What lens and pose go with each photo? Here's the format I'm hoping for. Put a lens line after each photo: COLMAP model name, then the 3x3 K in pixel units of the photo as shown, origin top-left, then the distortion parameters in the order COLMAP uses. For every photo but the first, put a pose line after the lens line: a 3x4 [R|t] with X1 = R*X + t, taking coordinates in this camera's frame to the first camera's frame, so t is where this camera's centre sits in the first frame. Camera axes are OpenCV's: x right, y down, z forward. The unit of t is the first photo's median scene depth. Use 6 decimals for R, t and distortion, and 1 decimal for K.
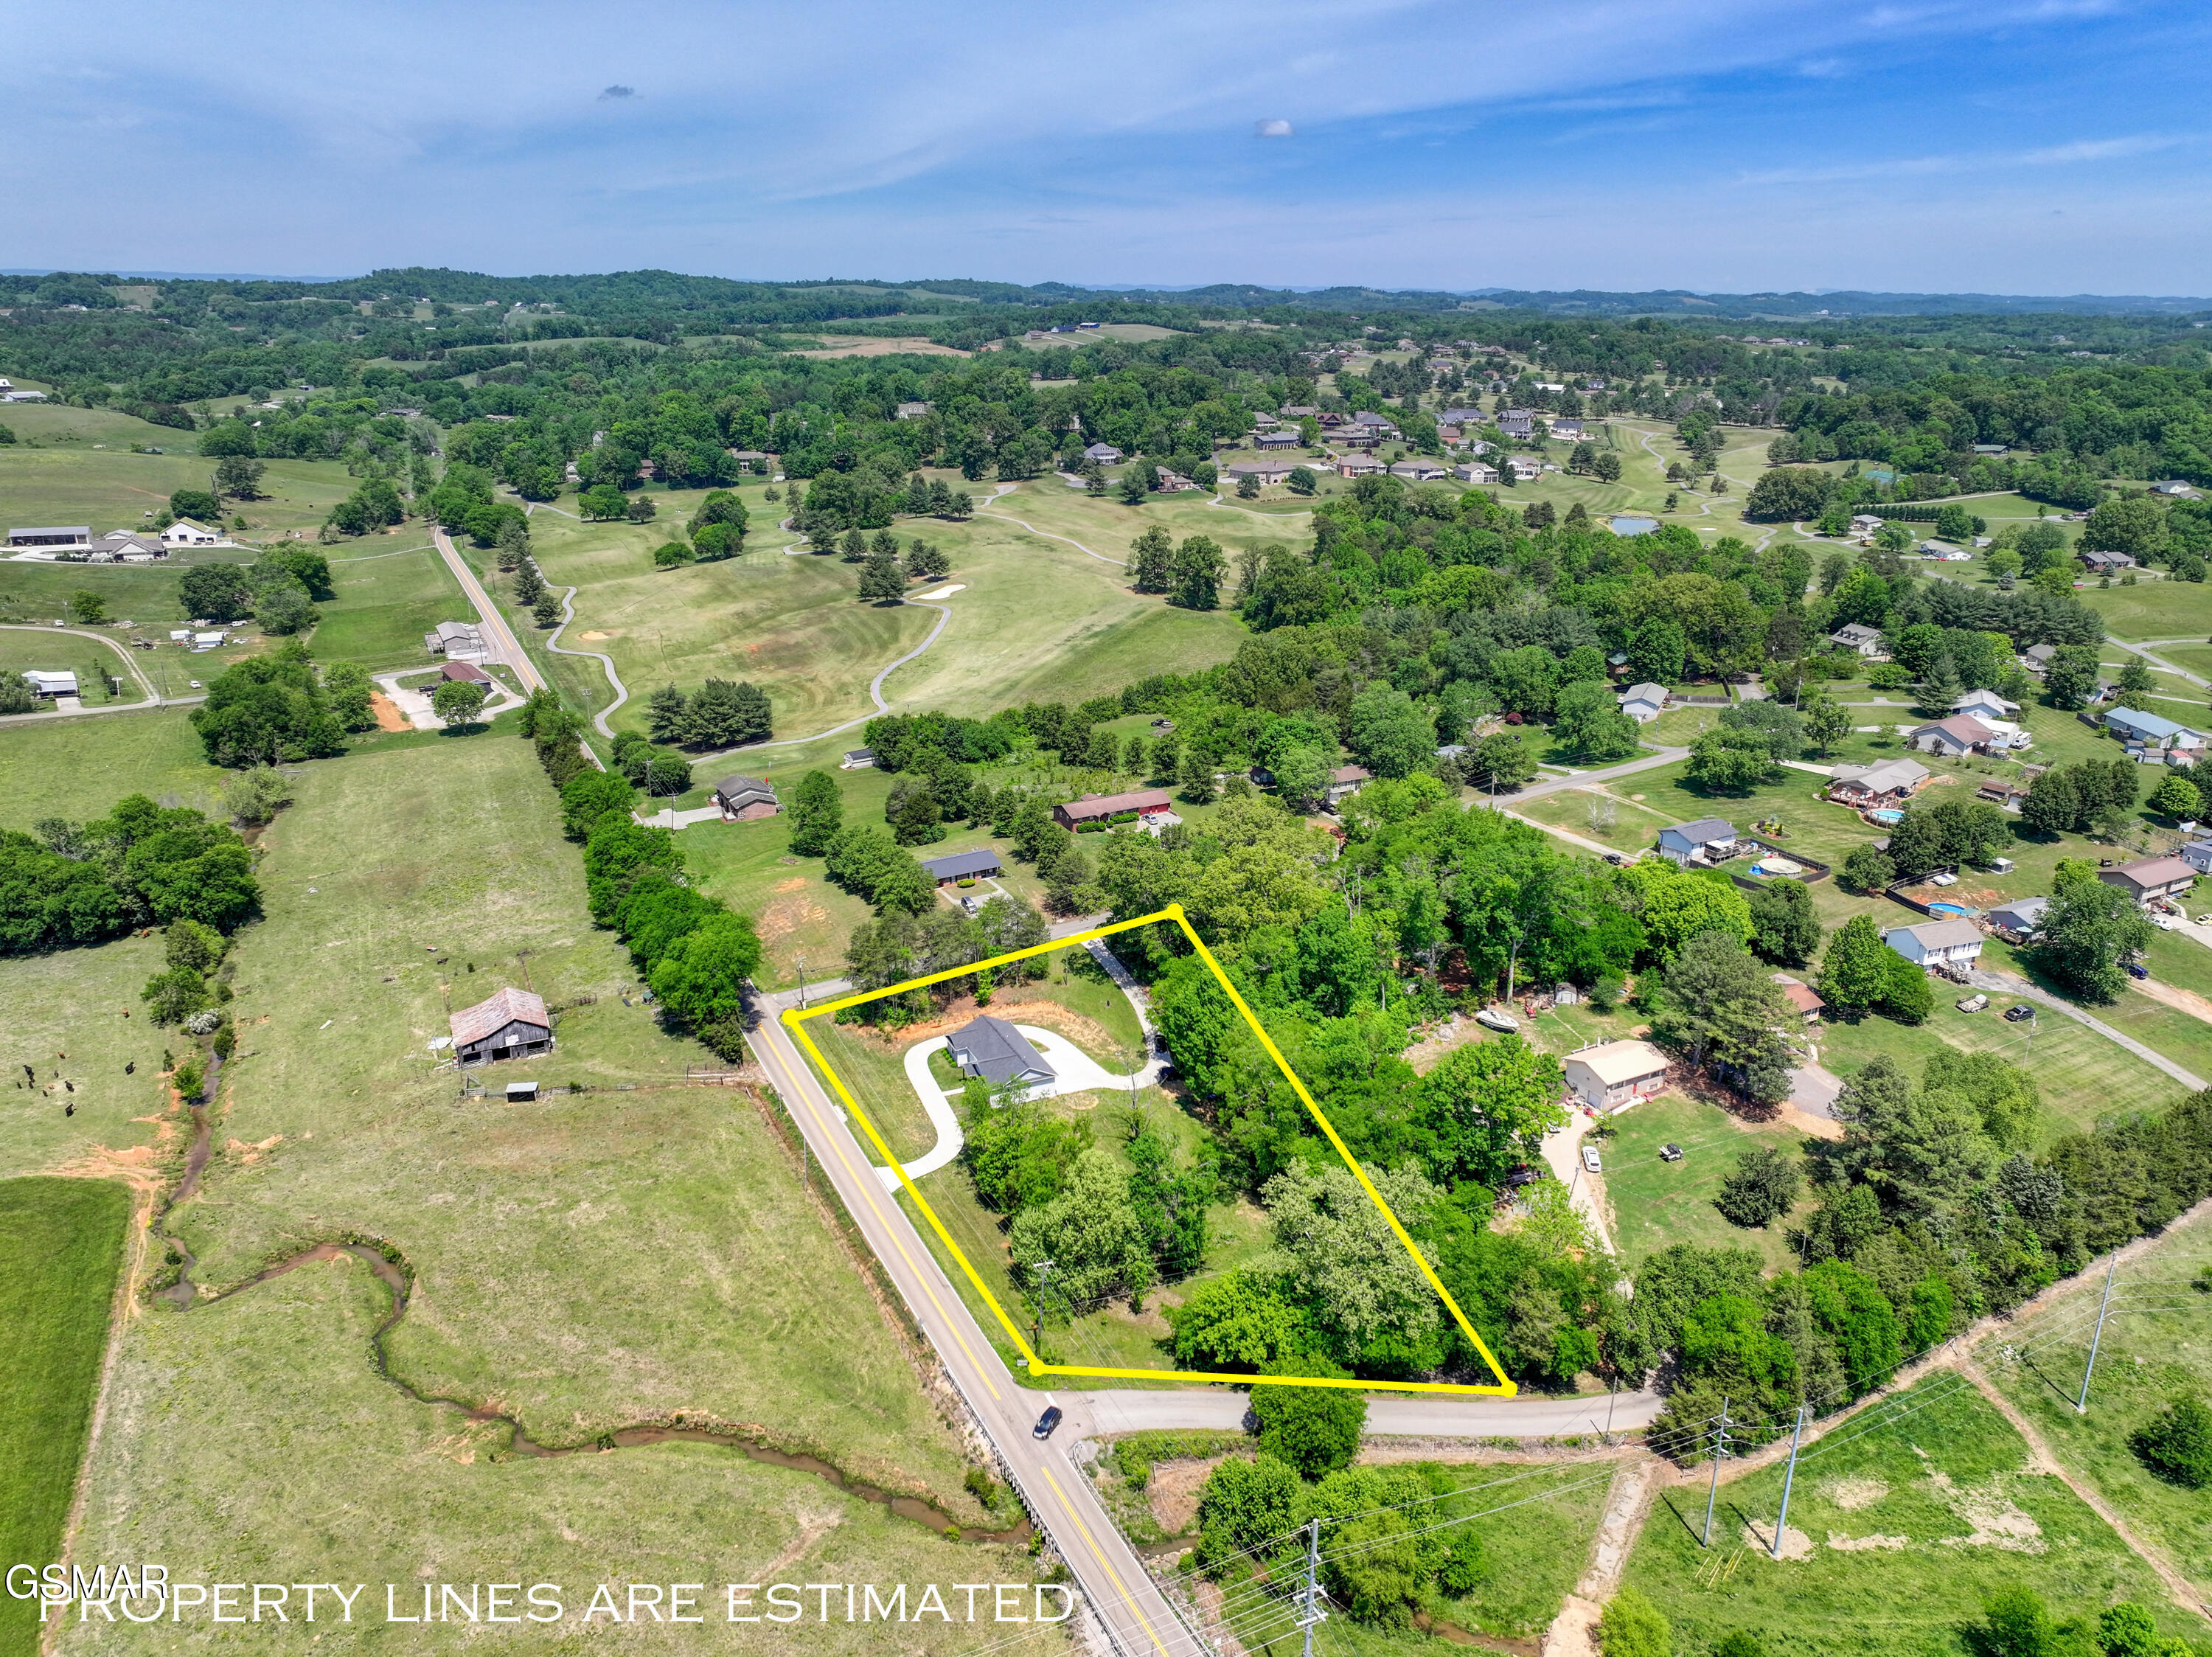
lens RADIAL K [[1557.8, 0, 1113.8], [0, 1557.8, 823.1], [0, 0, 1]] dist [-0.000958, 0.016748]
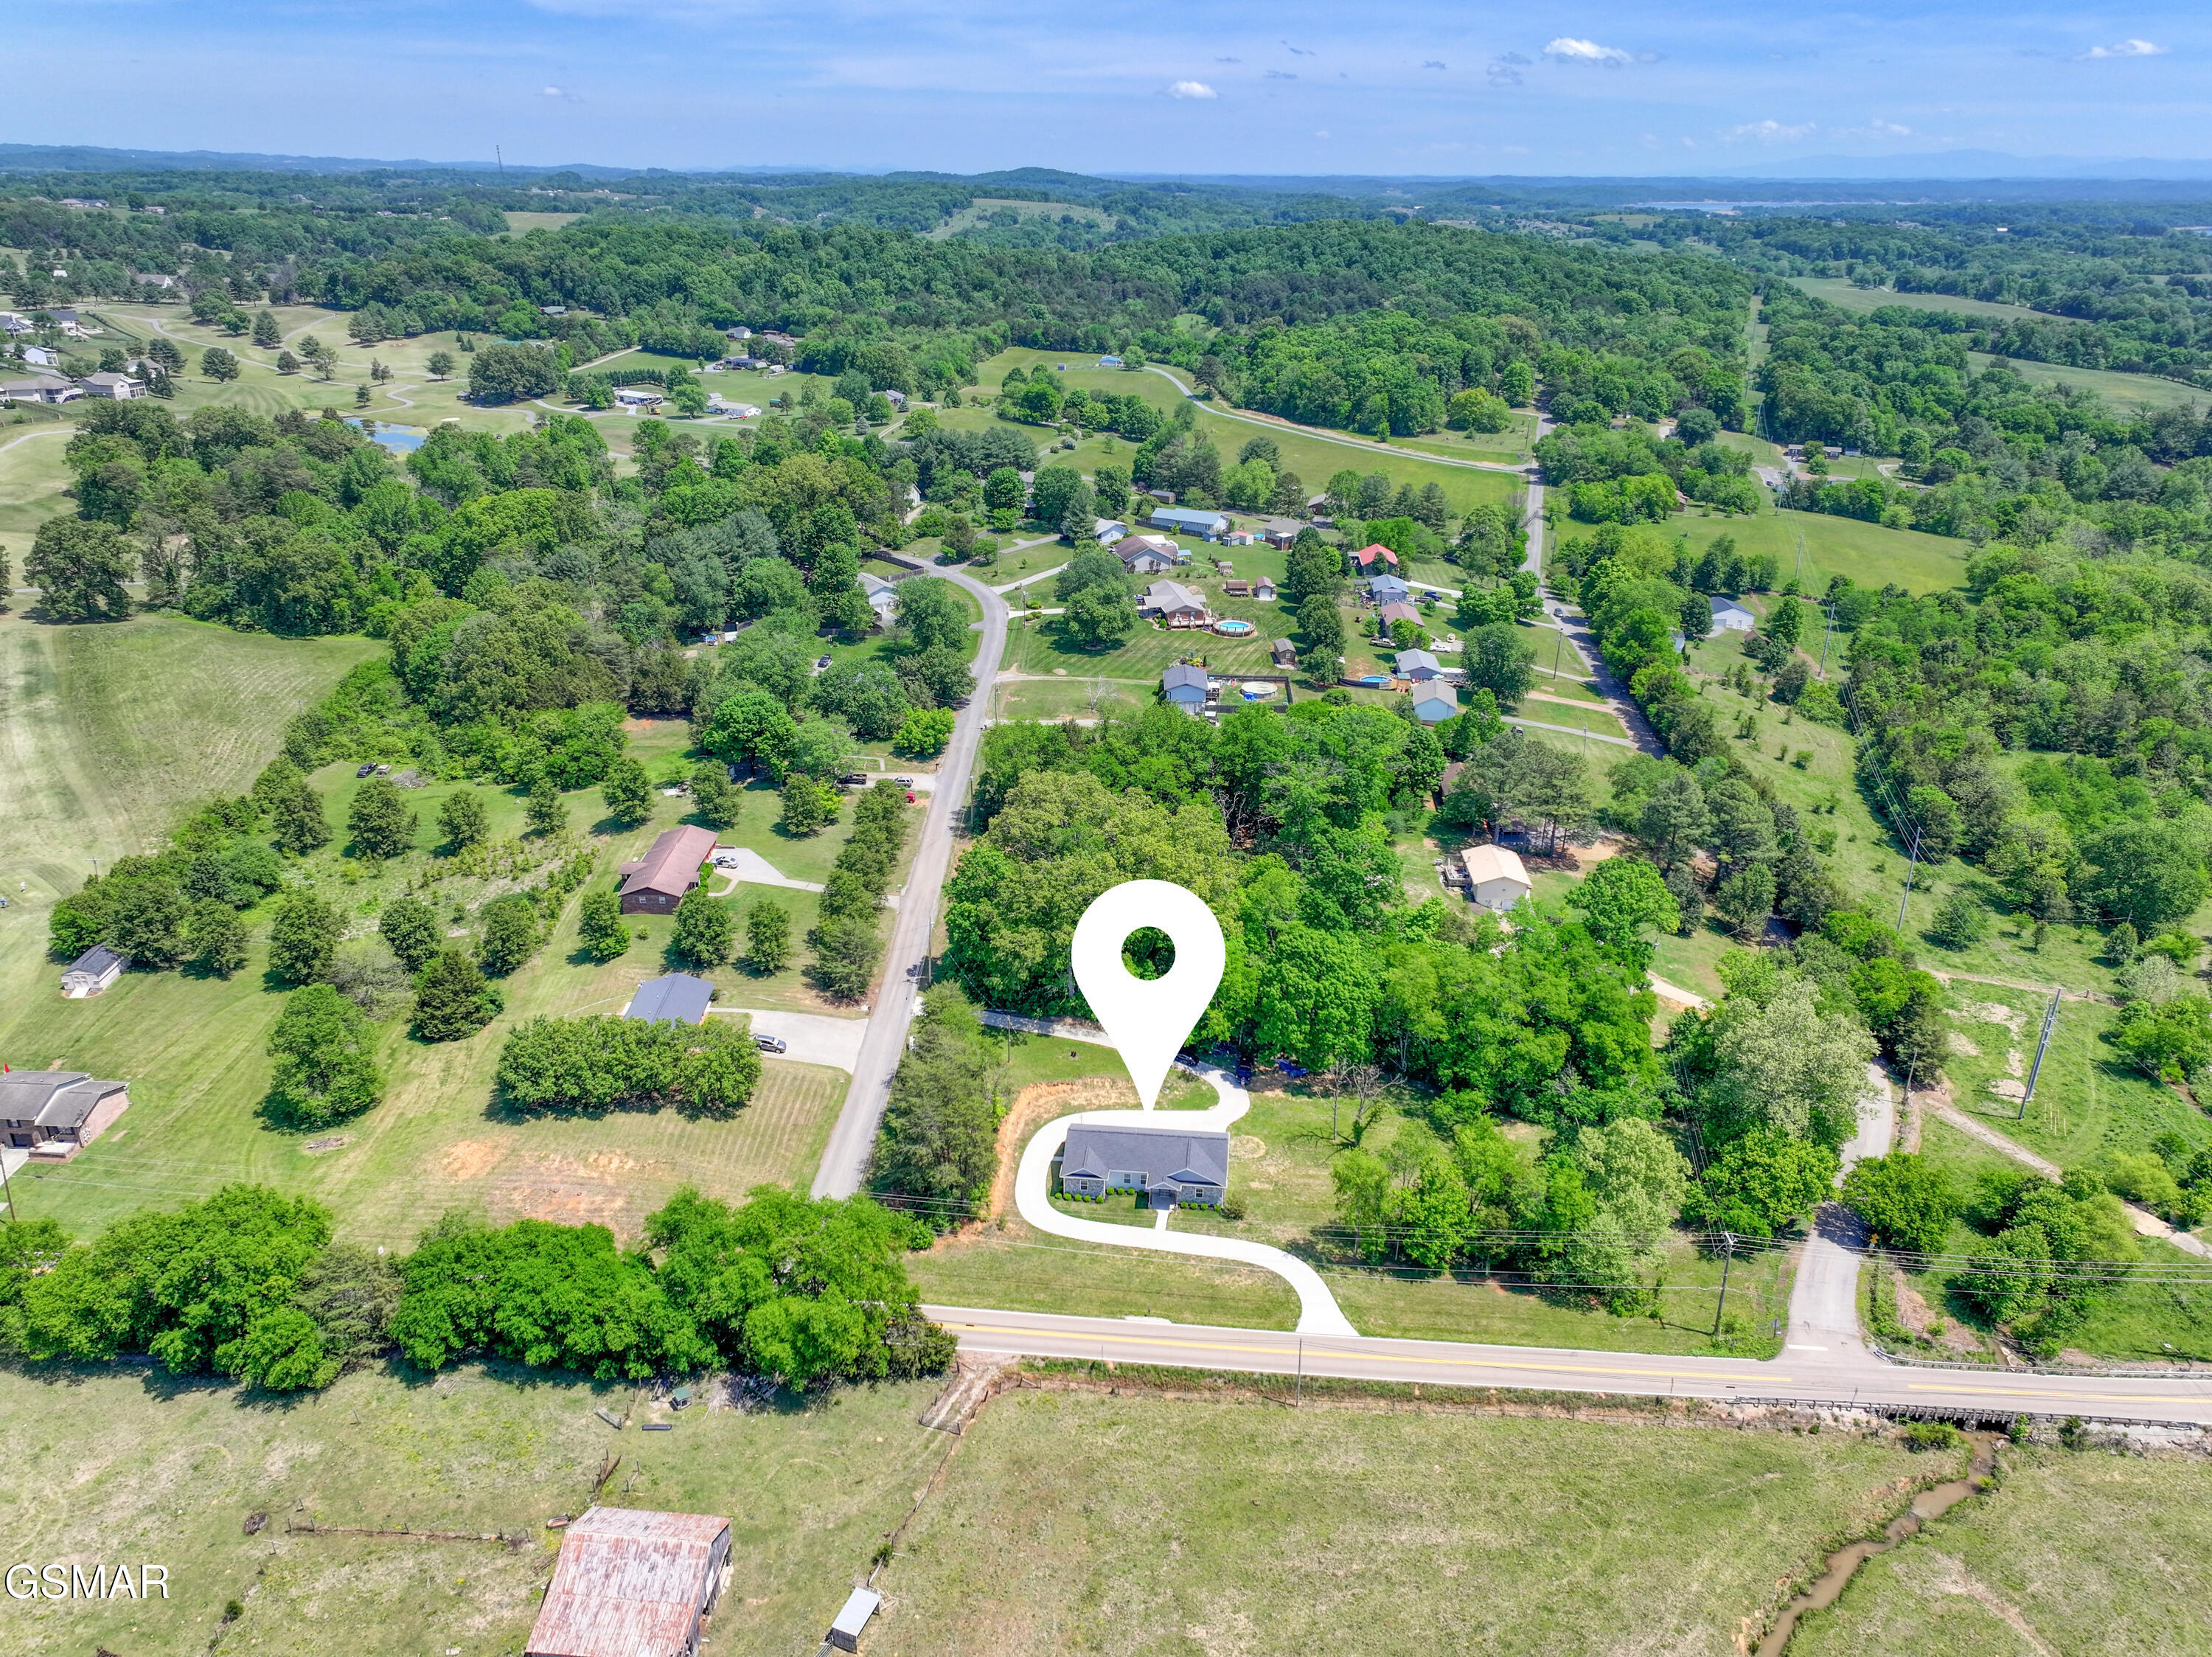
lens RADIAL K [[1557.8, 0, 1112.9], [0, 1557.8, 836.9], [0, 0, 1]] dist [-0.000958, 0.016748]
pose [[0.511565, -0.347253, 0.785950, -0.713611], [0.276666, 0.932554, 0.231947, -0.210140], [-0.813485, 0.098790, 0.573135, 0.596834]]
